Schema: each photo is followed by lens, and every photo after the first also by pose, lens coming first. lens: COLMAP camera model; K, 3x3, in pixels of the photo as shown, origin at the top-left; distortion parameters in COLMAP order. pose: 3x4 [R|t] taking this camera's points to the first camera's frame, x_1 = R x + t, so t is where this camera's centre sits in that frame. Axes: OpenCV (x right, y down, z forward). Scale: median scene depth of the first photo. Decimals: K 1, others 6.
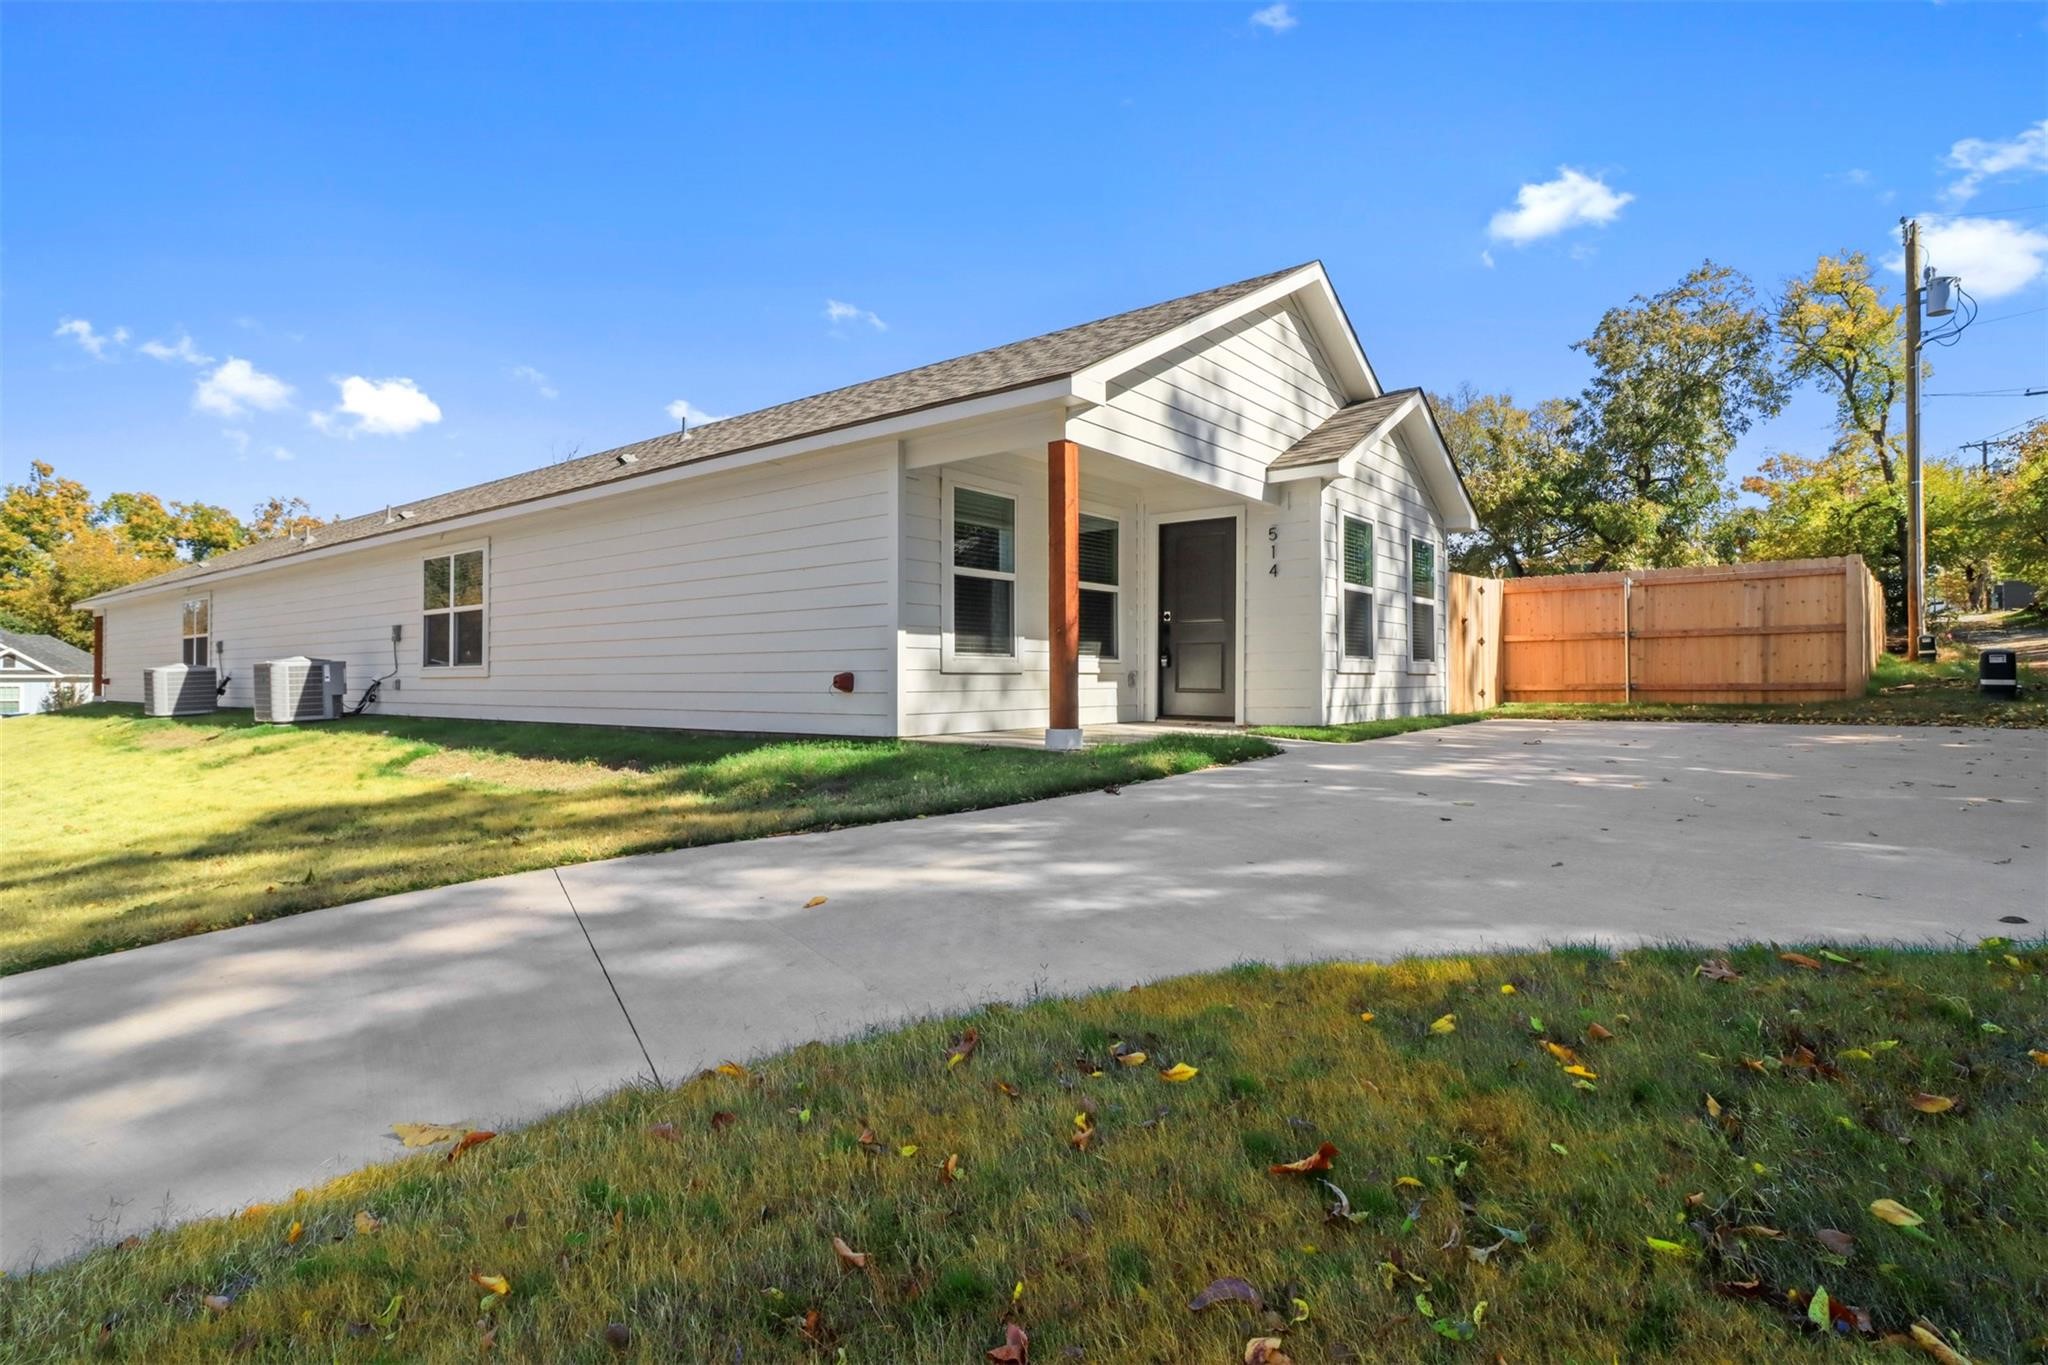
lens RADIAL K [[1021.7, 0, 1020.3], [0, 1021.7, 682.6], [0, 0, 1]] dist [-0.000044, -0.000494]
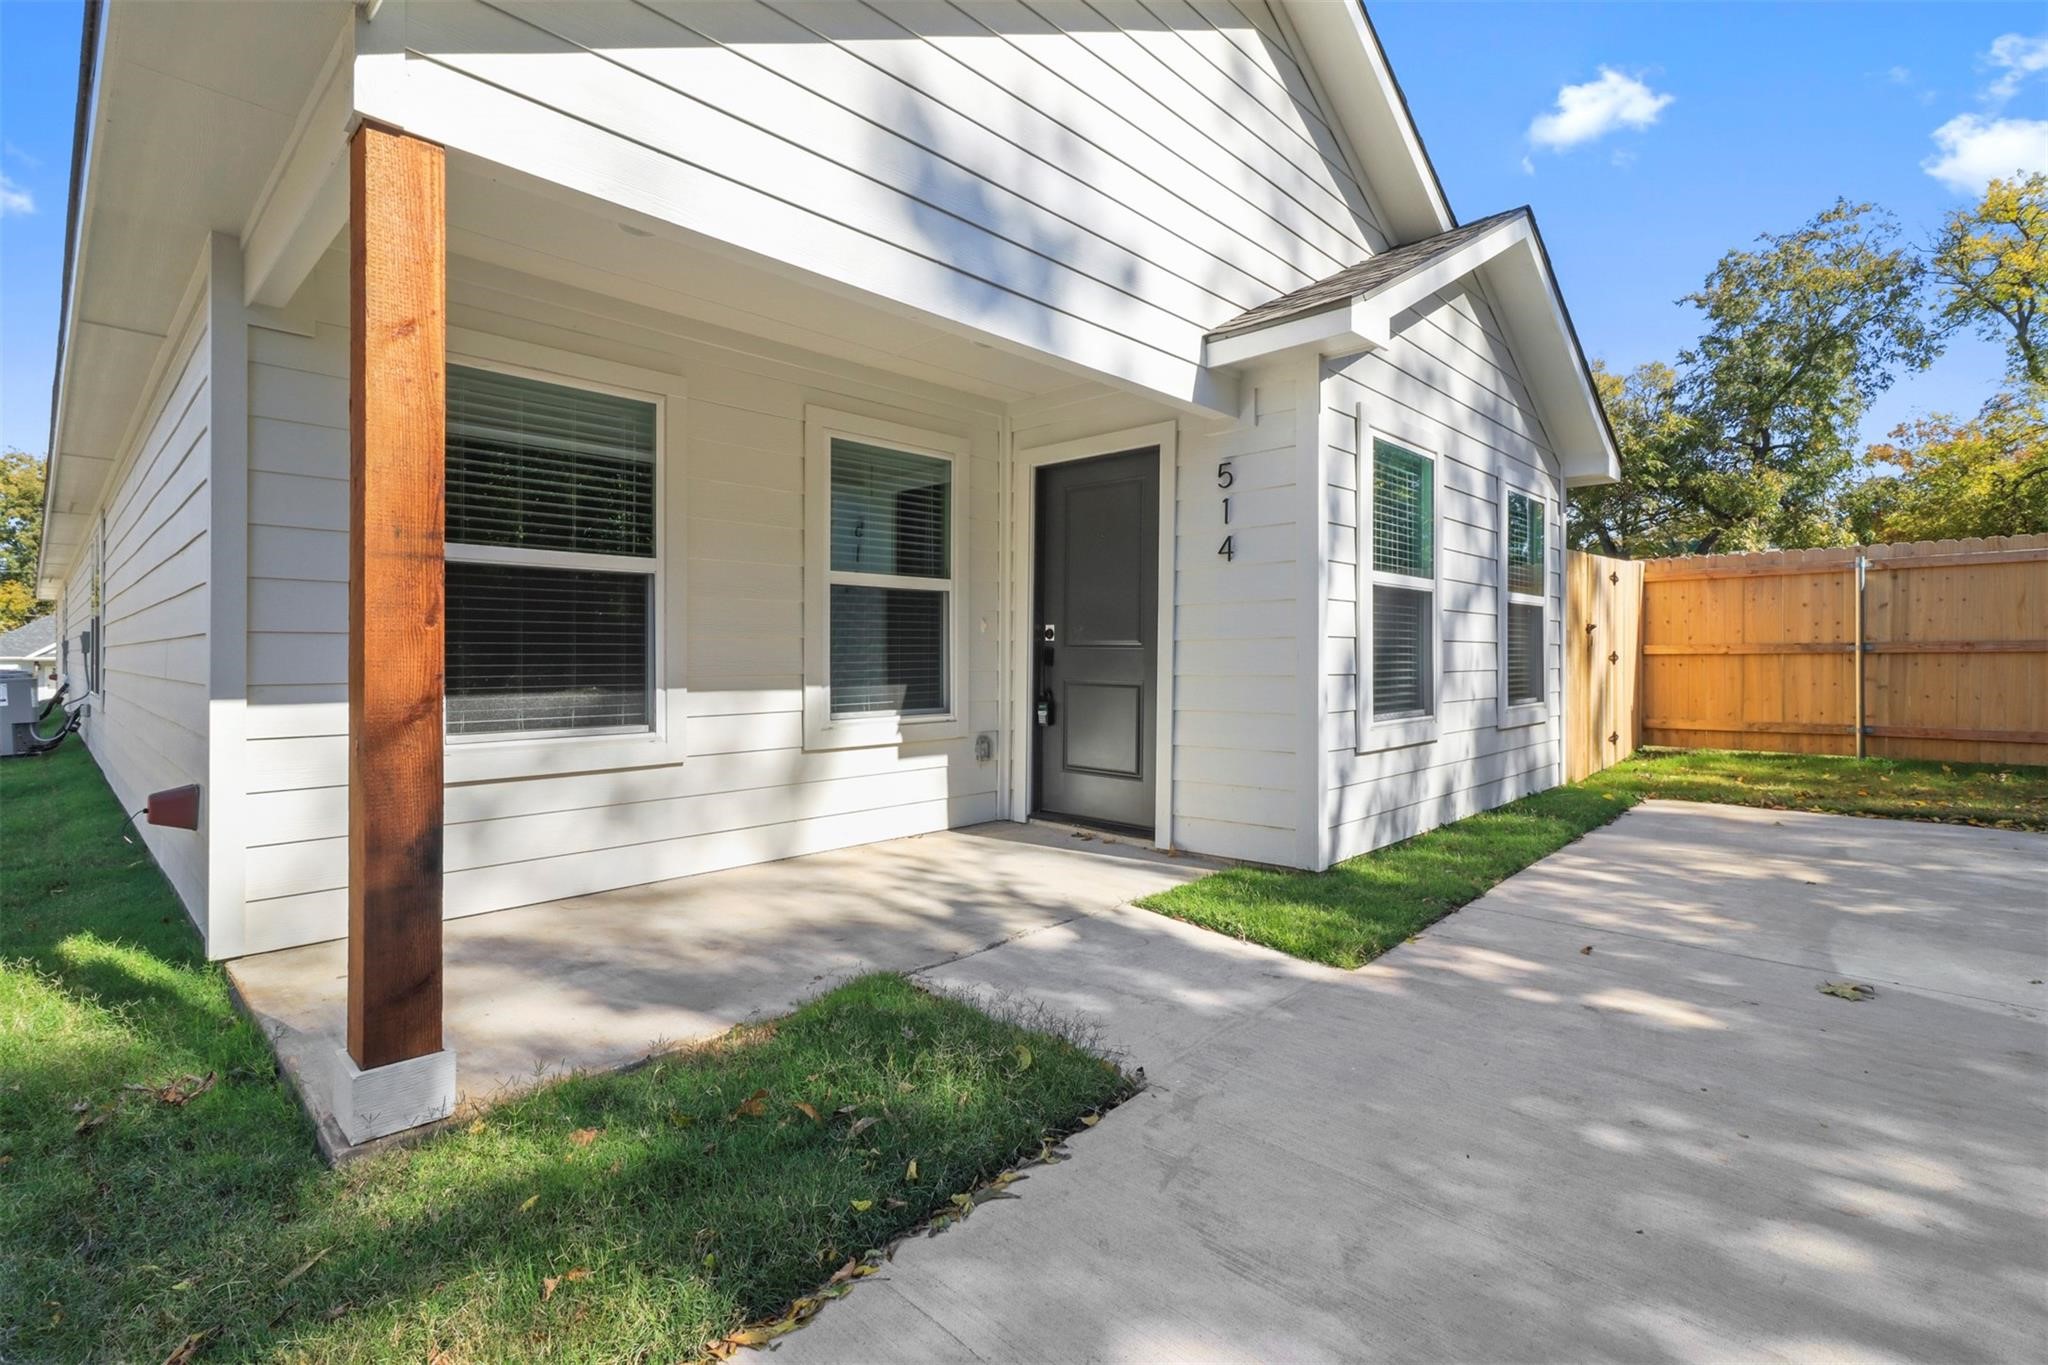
lens RADIAL K [[938.5, 0, 1028.8], [0, 938.5, 673.2], [0, 0, 1]] dist [-0.002035, 0.000893]
pose [[0.995992, 0.003048, -0.089394, 0.143929], [-0.001521, 0.999852, 0.017147, -0.041803], [0.089433, -0.016942, 0.995849, 0.395936]]
